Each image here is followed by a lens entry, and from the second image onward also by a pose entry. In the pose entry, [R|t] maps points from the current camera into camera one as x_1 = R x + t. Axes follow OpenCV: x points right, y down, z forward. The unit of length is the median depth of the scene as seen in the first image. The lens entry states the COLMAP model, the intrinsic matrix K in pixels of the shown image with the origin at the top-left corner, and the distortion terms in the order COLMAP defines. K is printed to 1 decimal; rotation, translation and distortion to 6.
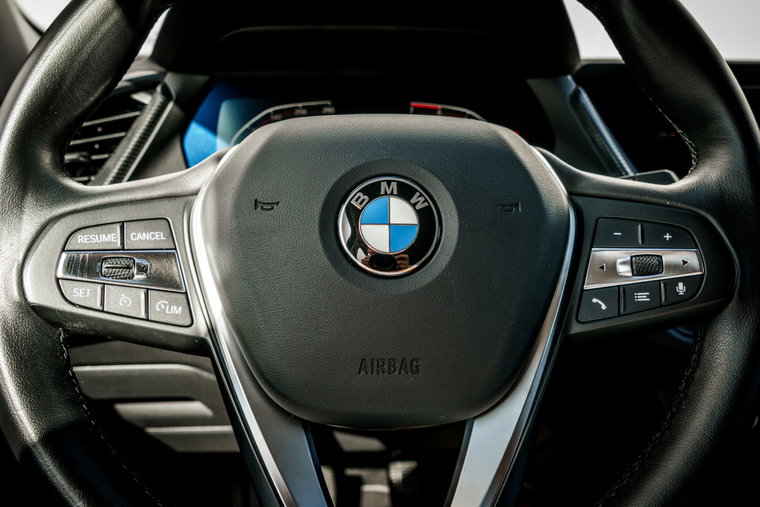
lens RADIAL K [[633.8, 0, 374.3], [0, 633.8, 237.4], [0, 0, 1]] dist [-0.001544, -0.006547]
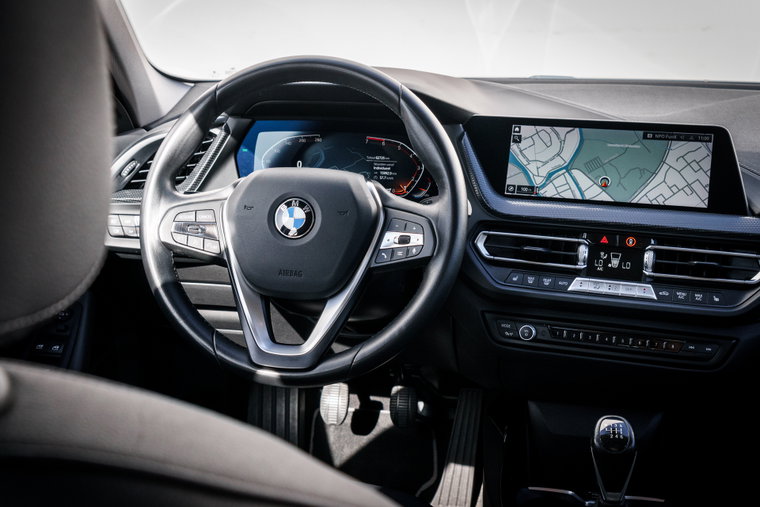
lens RADIAL K [[917.2, 0, 381.8], [0, 917.2, 253.2], [0, 0, 1]] dist [-0.016858, 0.000000]
pose [[0.974868, 0.058949, -0.214843, 1.086786], [-0.042116, 0.995733, 0.082109, -0.183389], [0.218767, -0.070997, 0.973191, -2.331167]]
